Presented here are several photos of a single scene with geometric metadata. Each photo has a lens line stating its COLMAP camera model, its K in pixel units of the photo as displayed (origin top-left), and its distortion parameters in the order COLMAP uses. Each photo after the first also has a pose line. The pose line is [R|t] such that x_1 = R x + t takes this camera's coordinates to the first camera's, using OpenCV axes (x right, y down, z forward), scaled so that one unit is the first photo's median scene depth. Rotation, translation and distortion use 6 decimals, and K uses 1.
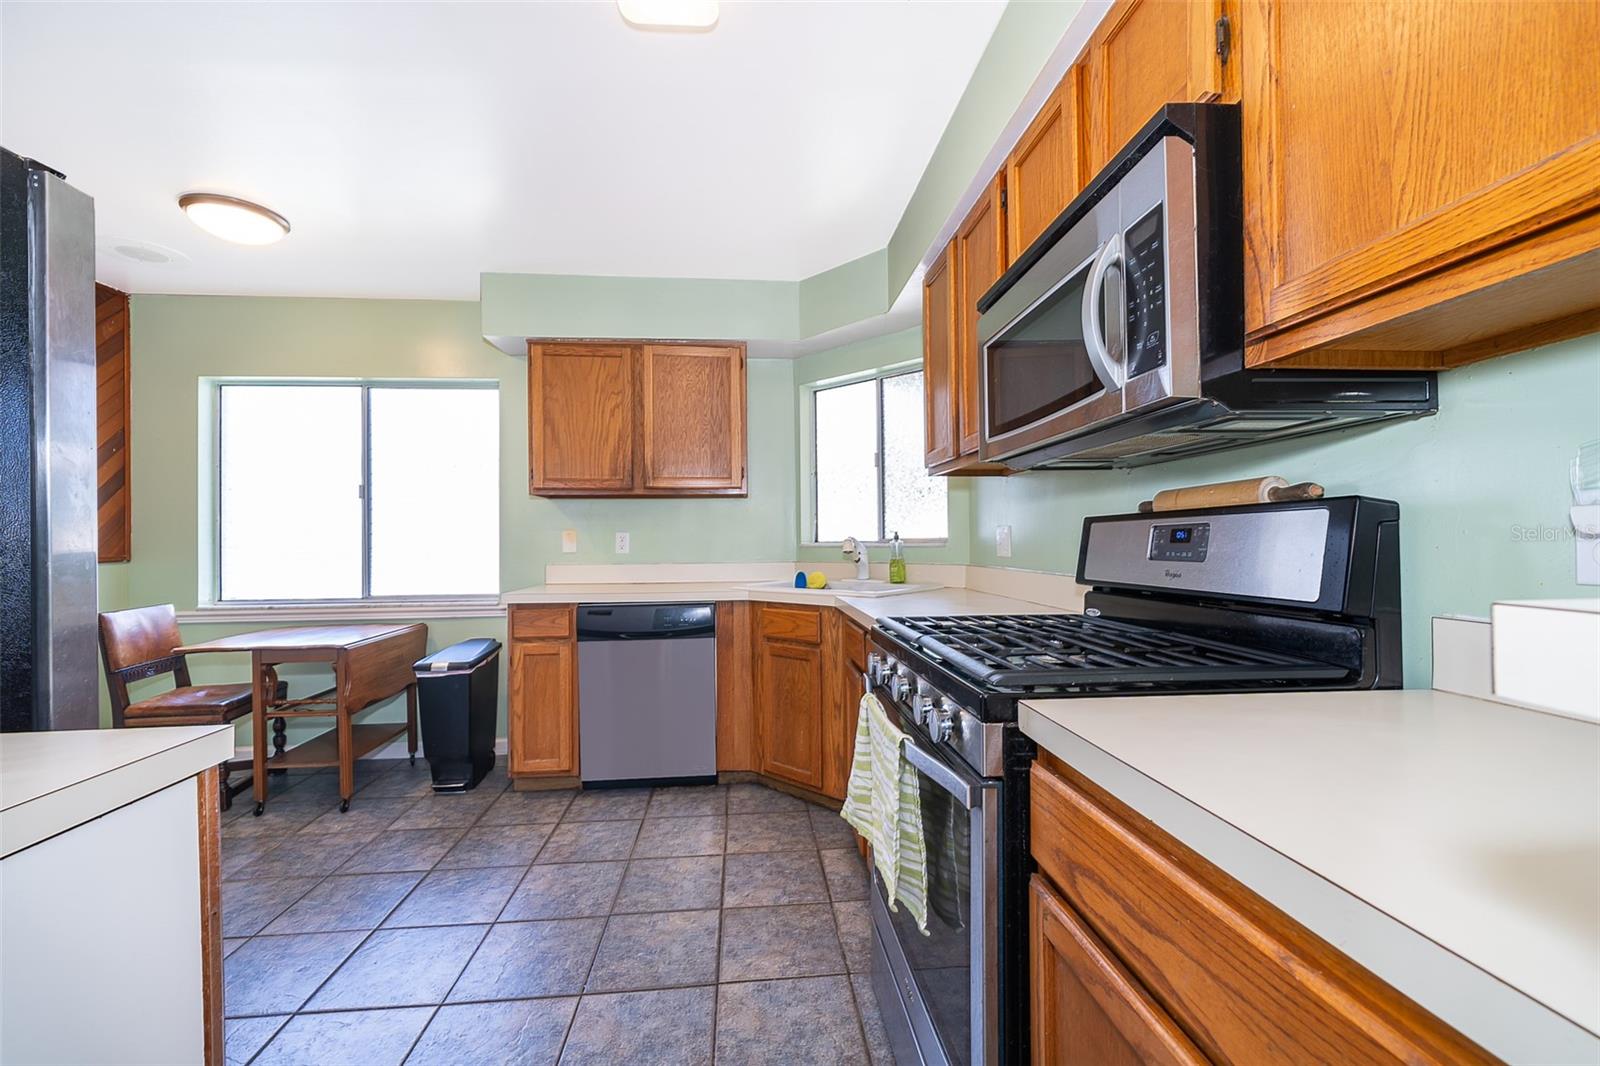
lens RADIAL K [[646.8, 0, 808.6], [0, 646.8, 541.4], [0, 0, 1]] dist [0.002033, 0.000275]
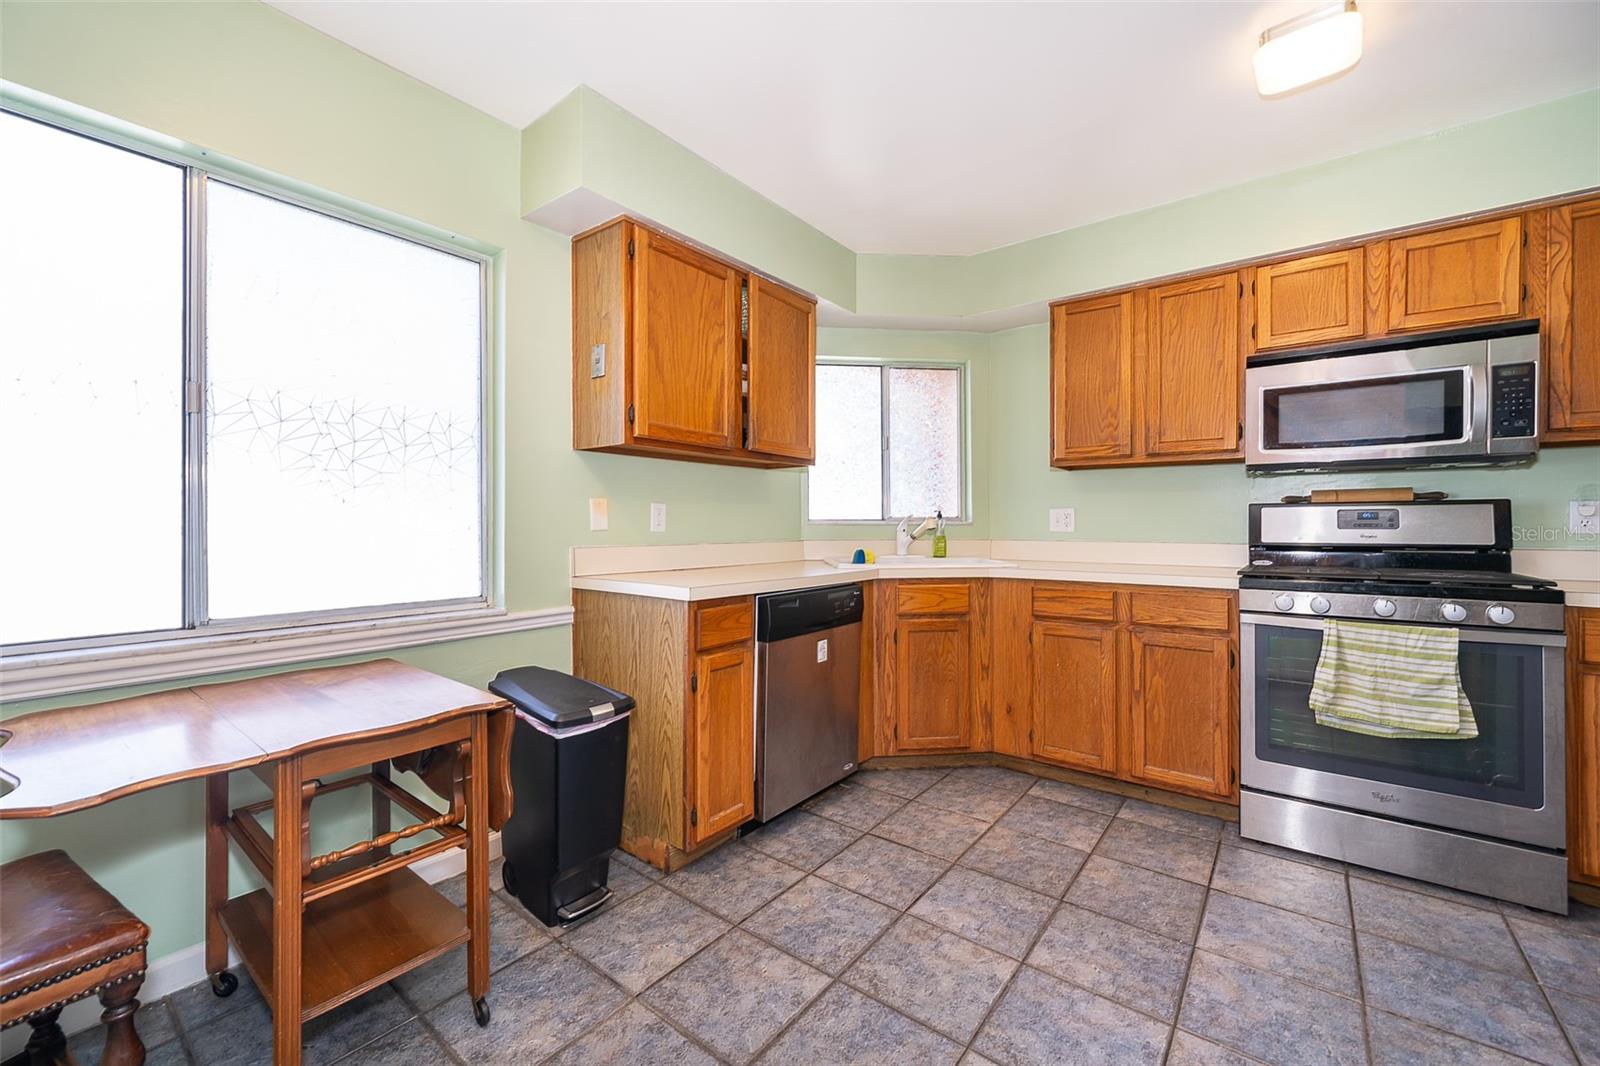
lens RADIAL K [[646.8, 0, 816.2], [0, 646.8, 525.9], [0, 0, 1]] dist [0.002033, 0.000275]
pose [[0.670104, 0.009215, 0.742210, -0.915067], [-0.005976, 0.999958, -0.007019, 0.021158], [-0.742243, 0.000268, 0.670131, 0.449347]]
